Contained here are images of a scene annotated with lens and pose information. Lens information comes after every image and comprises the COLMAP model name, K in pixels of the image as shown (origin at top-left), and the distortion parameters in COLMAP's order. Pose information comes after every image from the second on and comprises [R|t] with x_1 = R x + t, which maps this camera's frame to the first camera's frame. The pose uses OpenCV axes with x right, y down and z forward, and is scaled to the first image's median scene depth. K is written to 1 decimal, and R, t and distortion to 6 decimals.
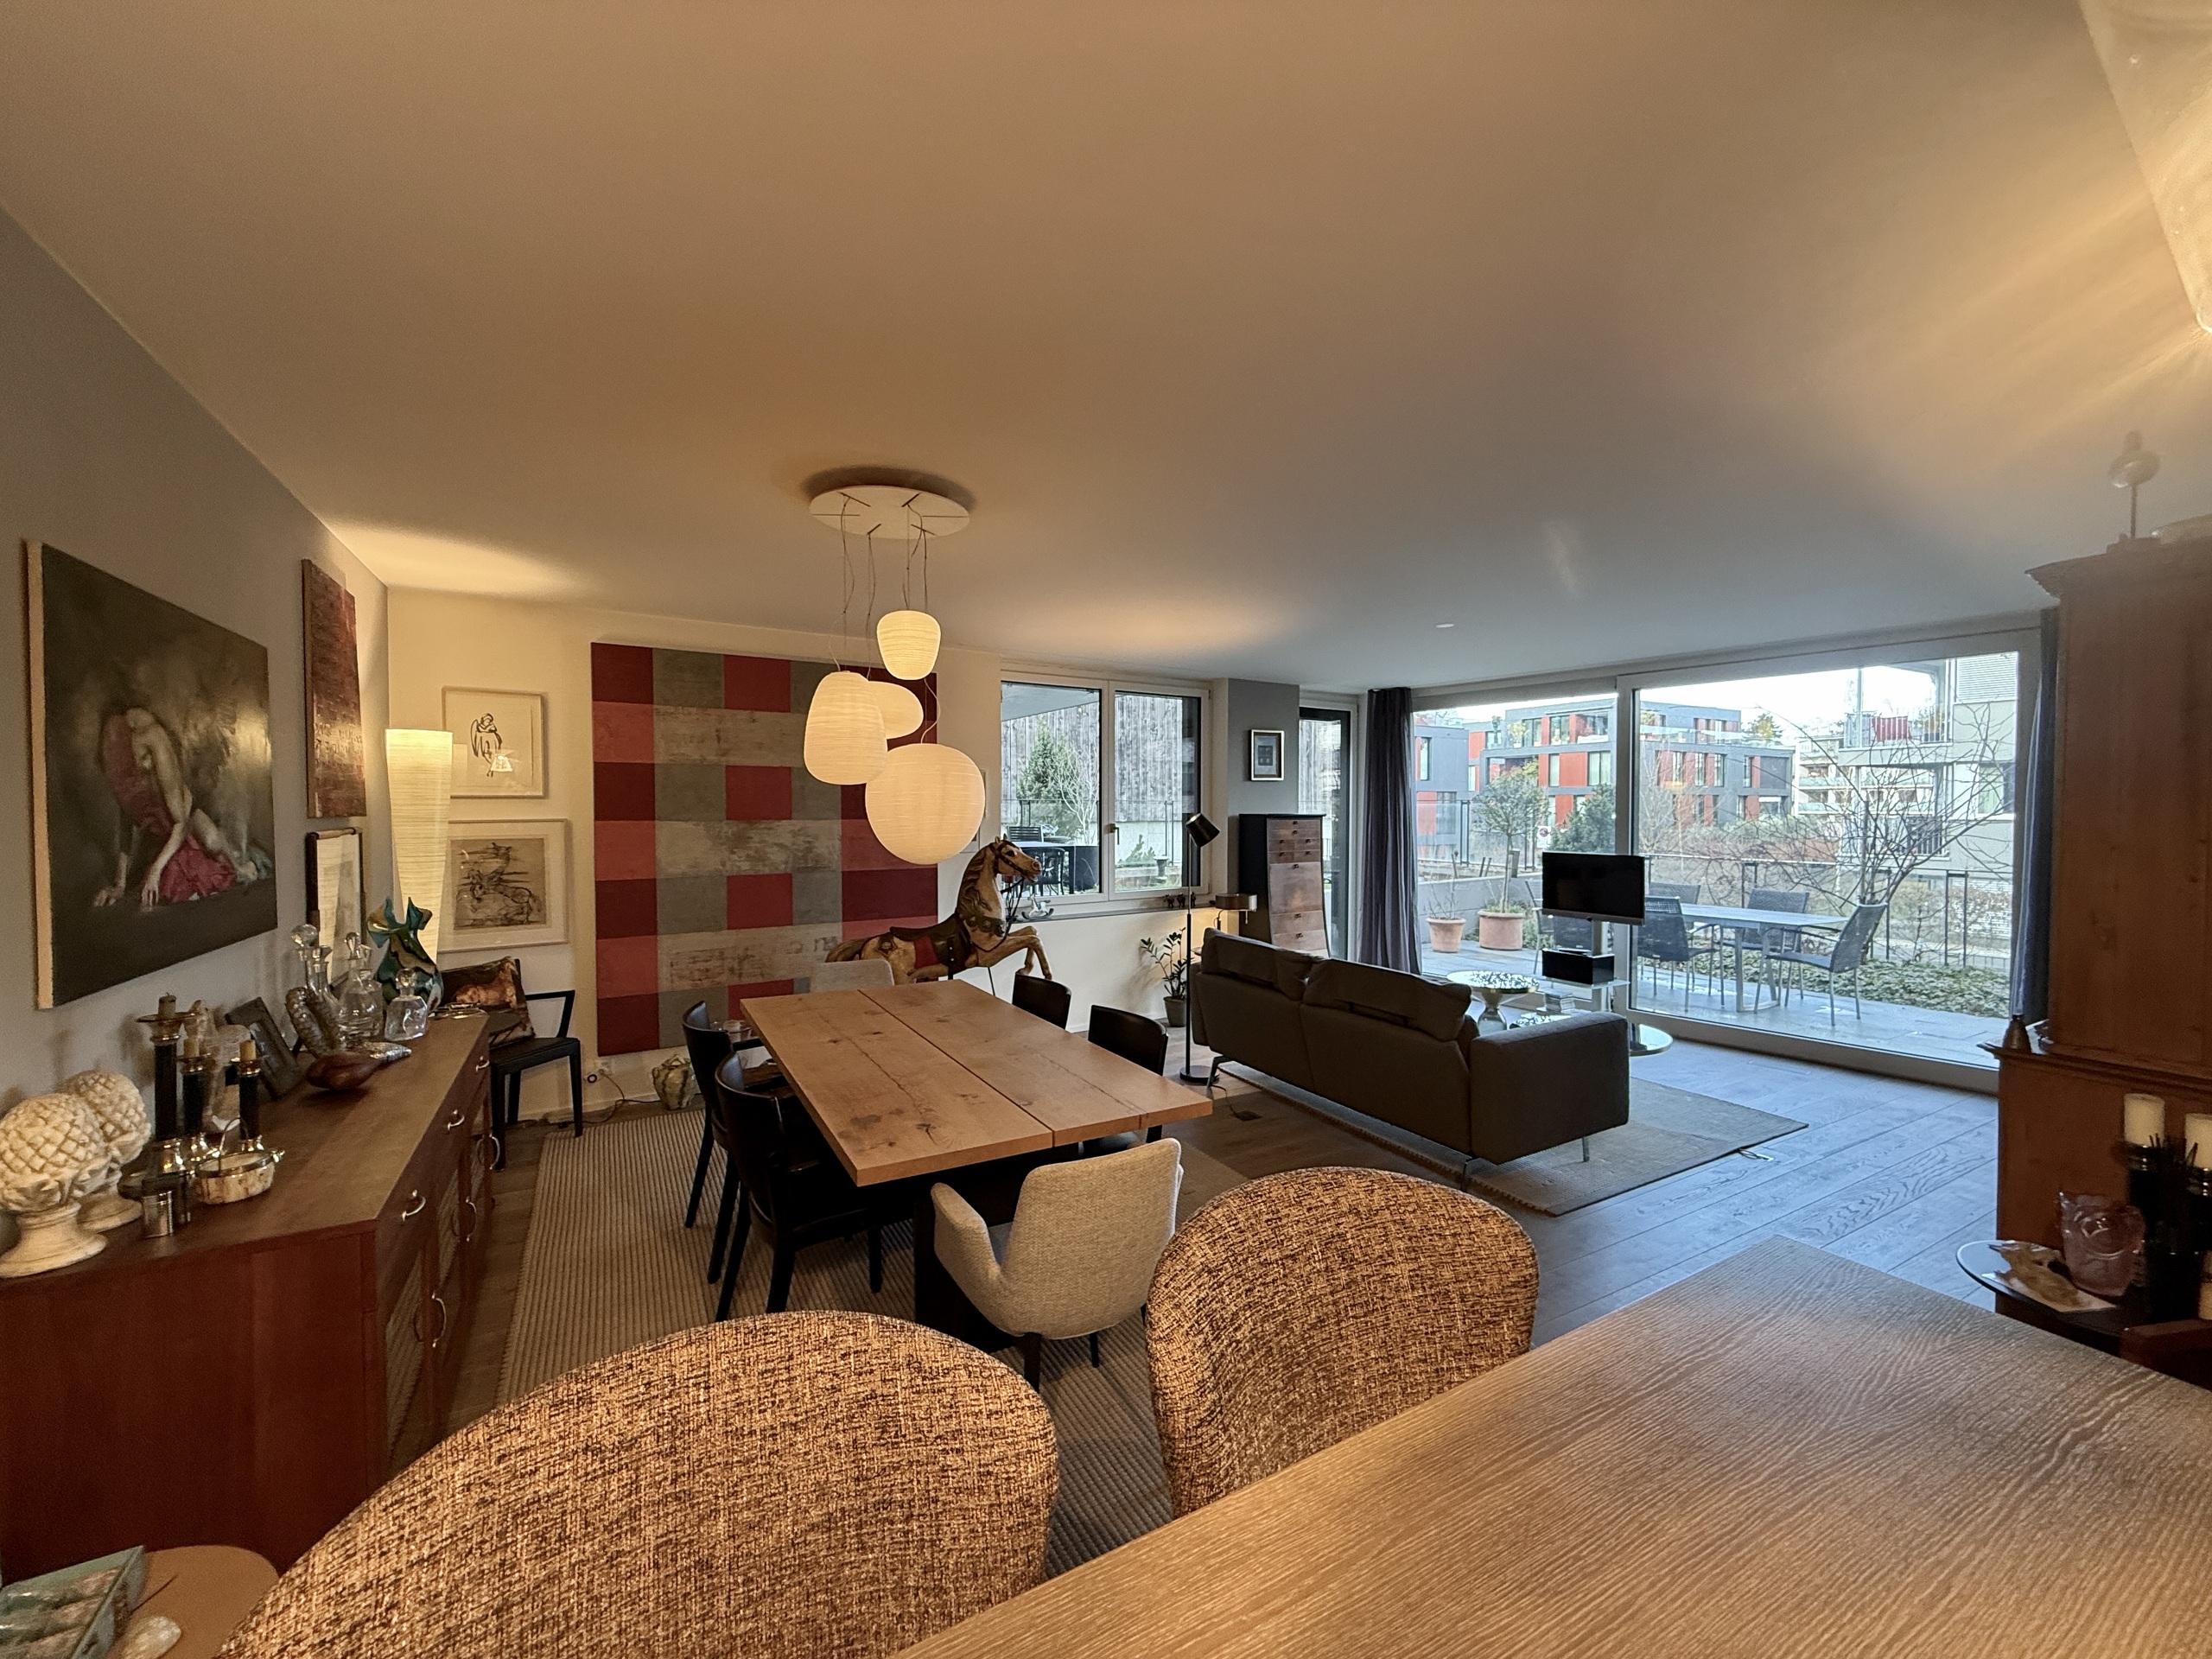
lens RADIAL K [[874.4, 0, 1094.9], [0, 874.4, 830.4], [0, 0, 1]] dist [-0.000277, -0.000453]
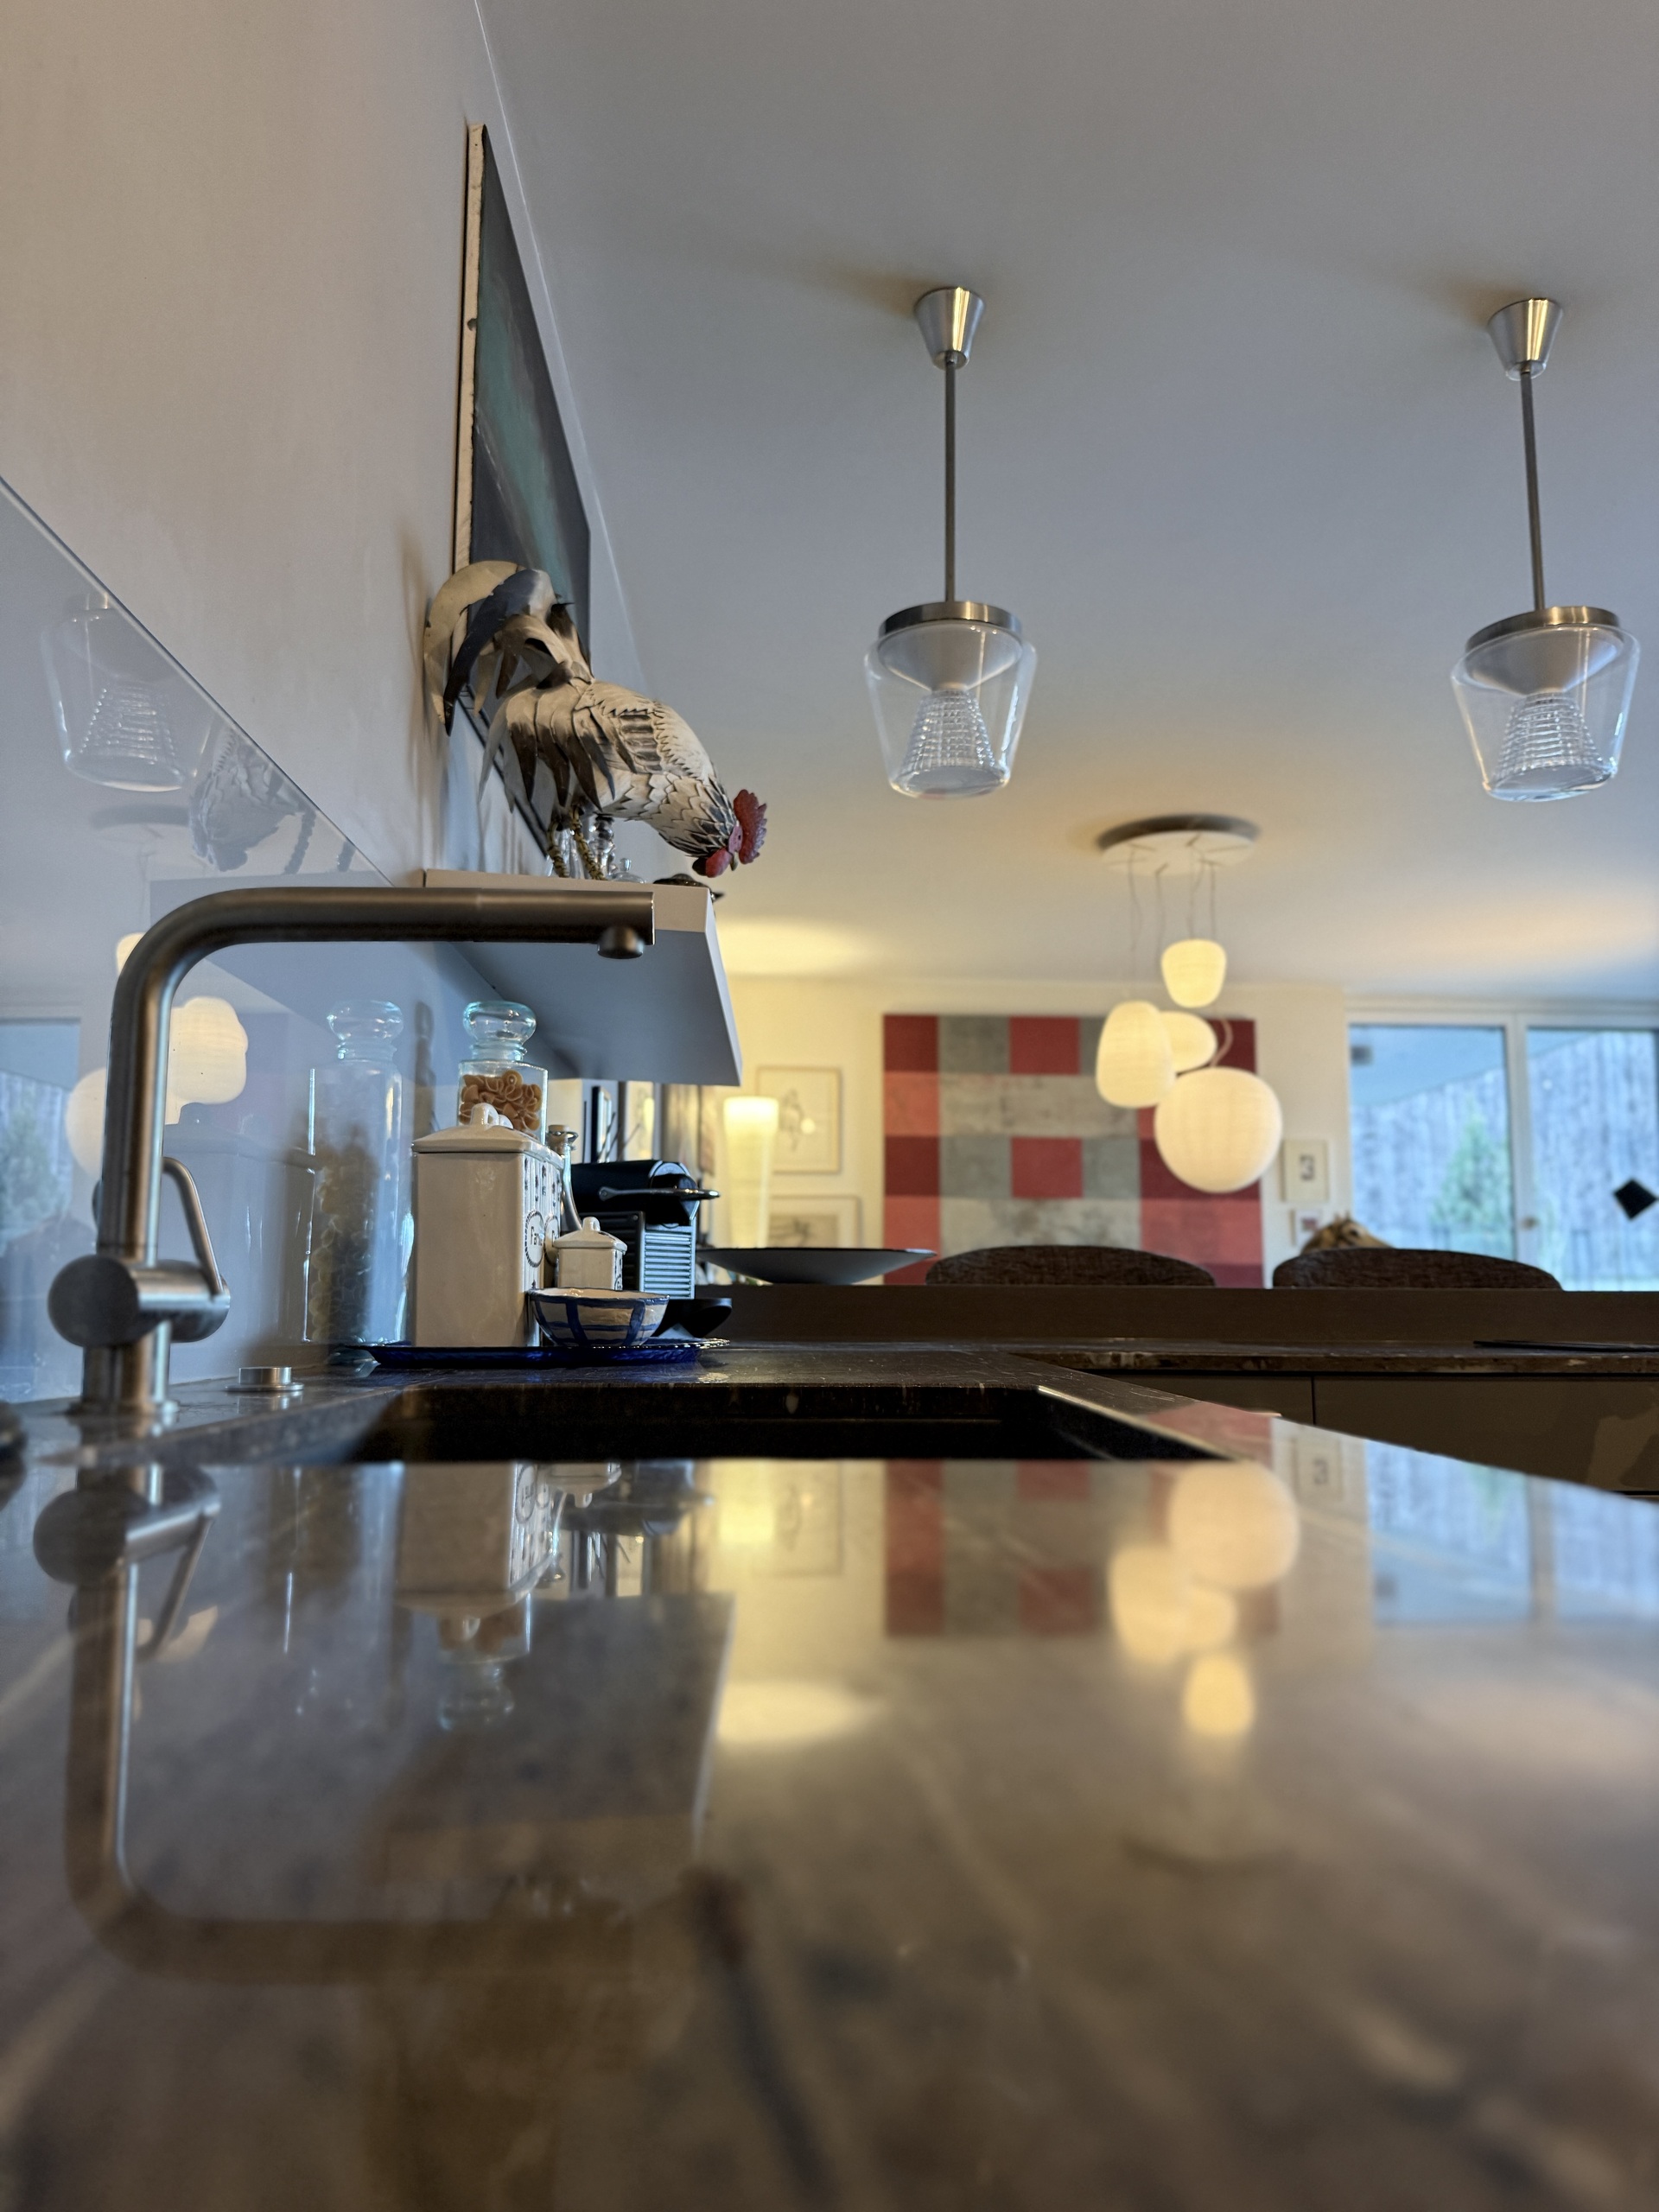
lens RADIAL K [[1563.6, 0, 829.5], [0, 1563.6, 1106.0], [0, 0, 1]] dist [0.081222, -0.000397]
pose [[0.884611, -0.056318, -0.462916, 0.179247], [-0.014938, 0.988749, -0.148837, 0.156960], [0.466090, 0.138578, 0.873817, -0.562348]]
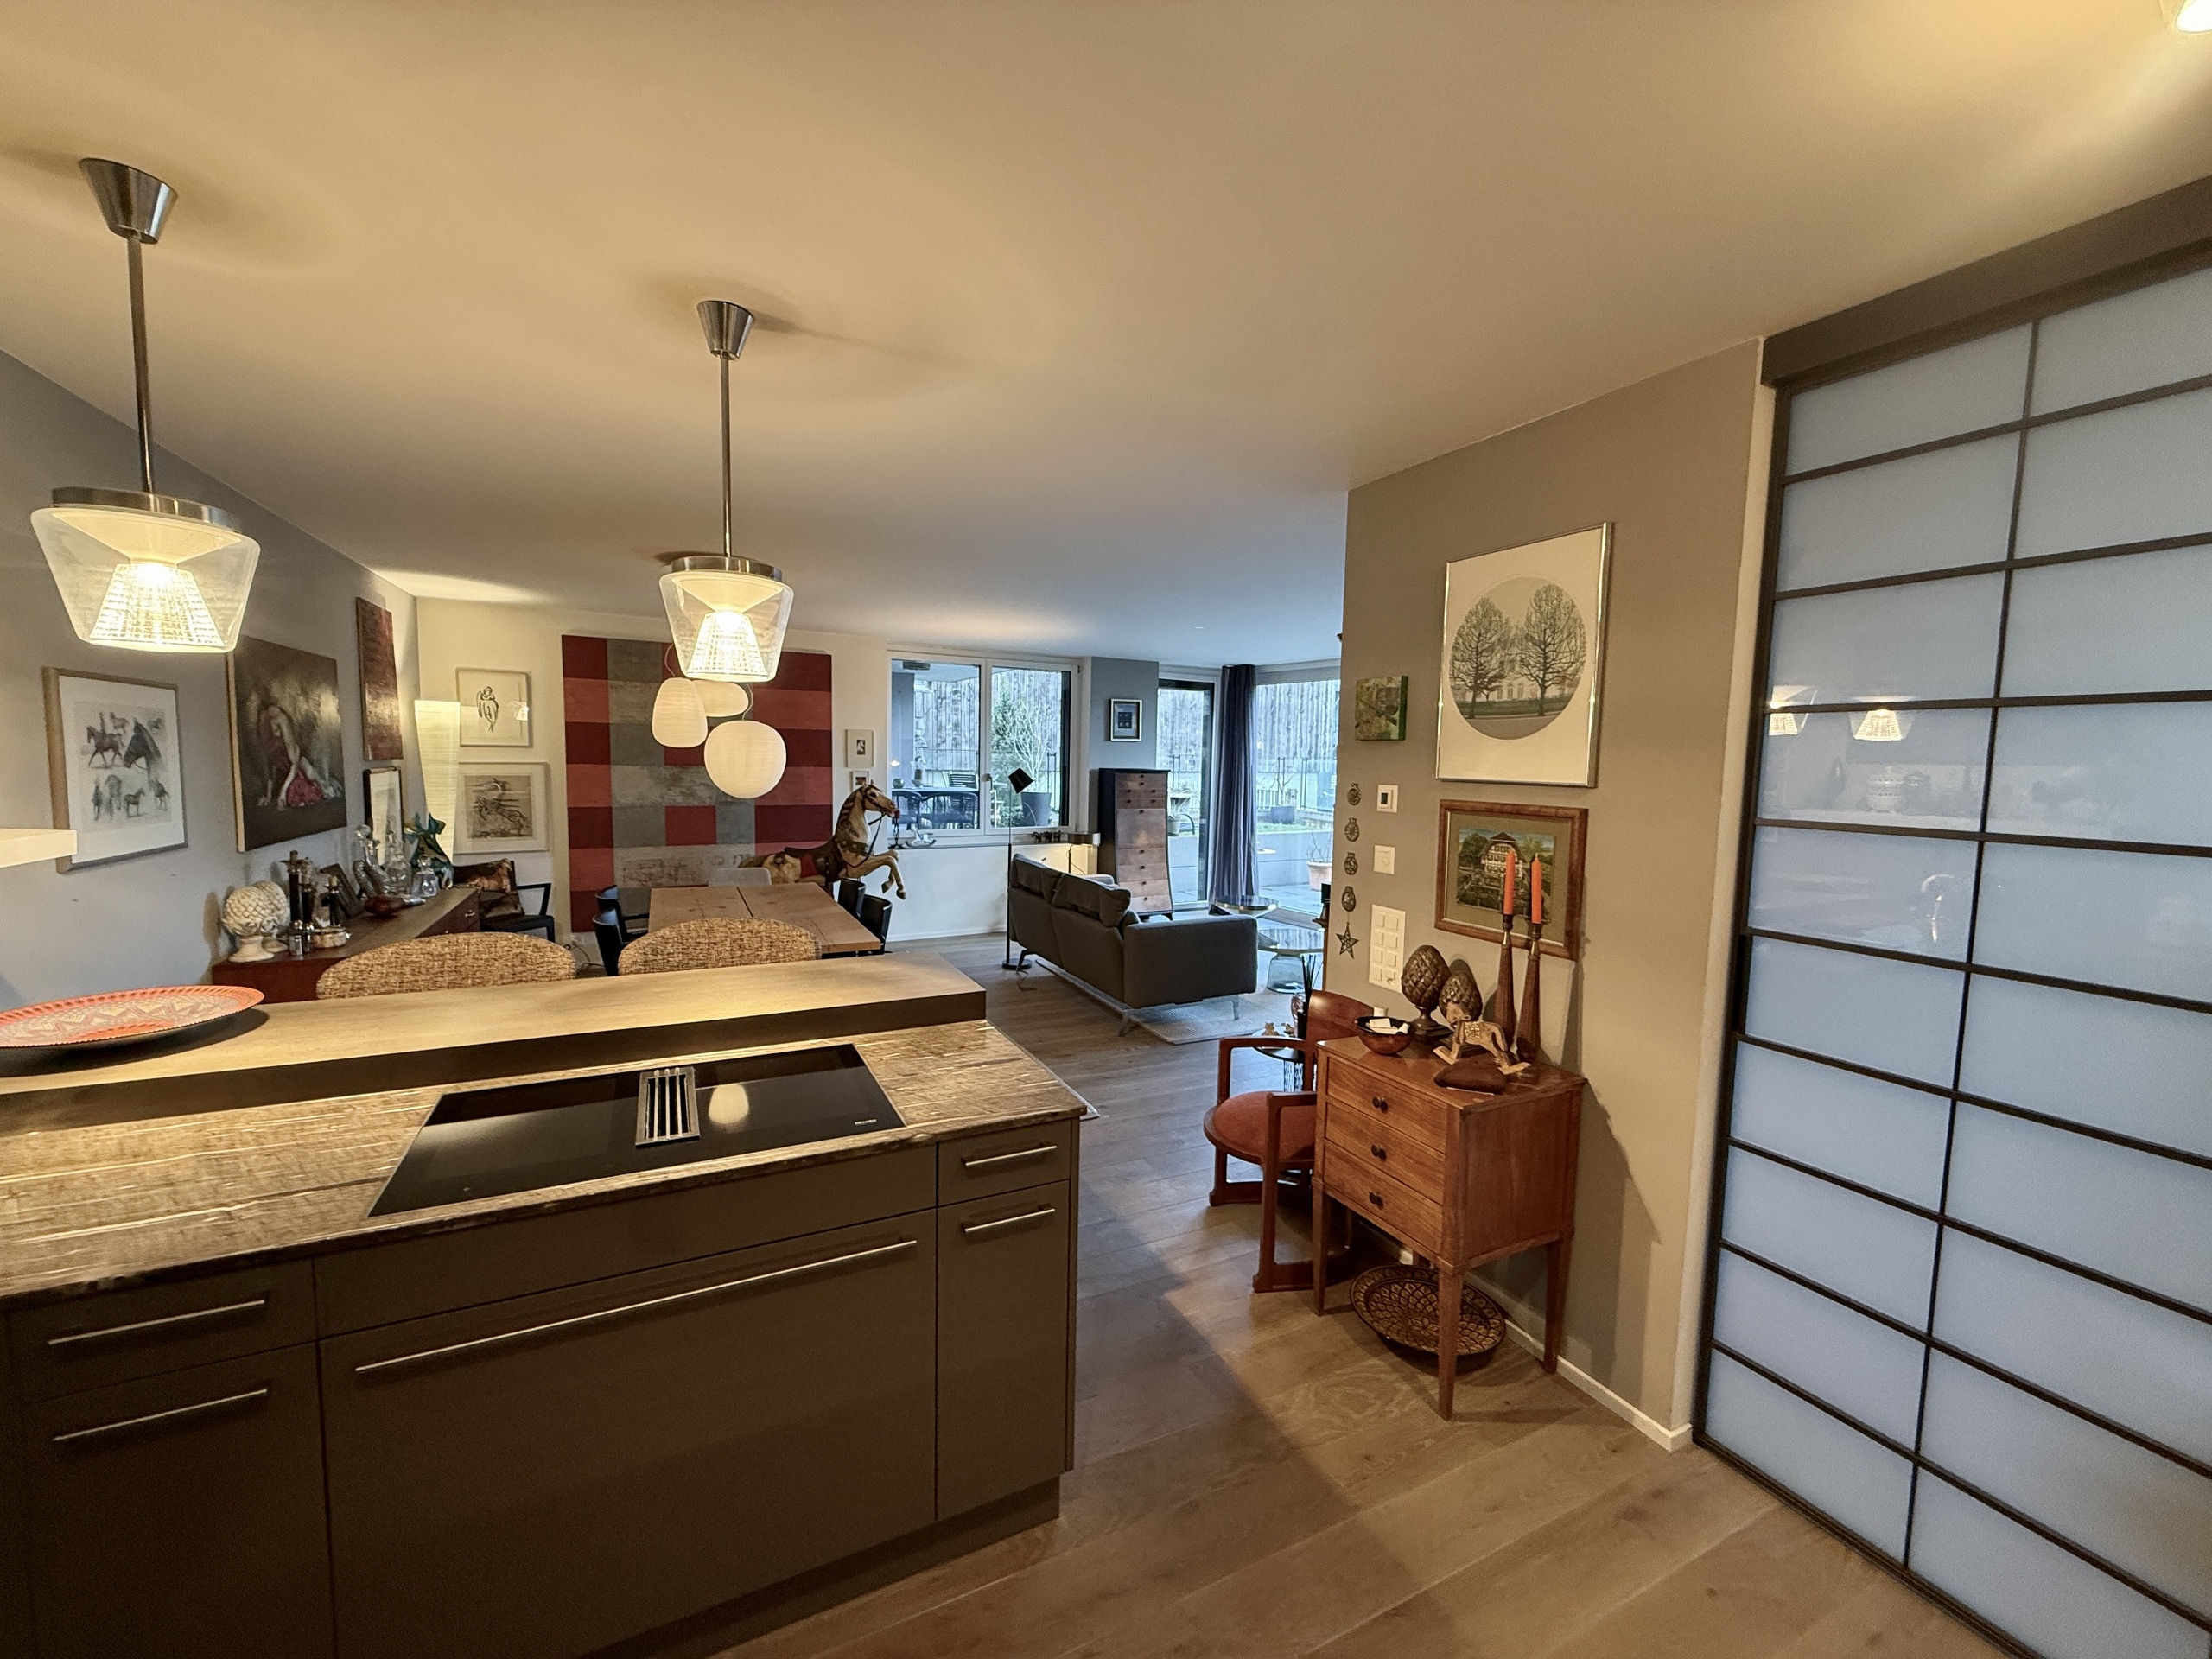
lens RADIAL K [[874.4, 0, 1094.9], [0, 874.4, 830.4], [0, 0, 1]] dist [-0.000277, -0.000453]
pose [[0.998498, 0.024882, -0.048805, 0.367103], [-0.021926, 0.997946, 0.060186, -0.008472], [0.050202, -0.059025, 0.996993, -0.380992]]
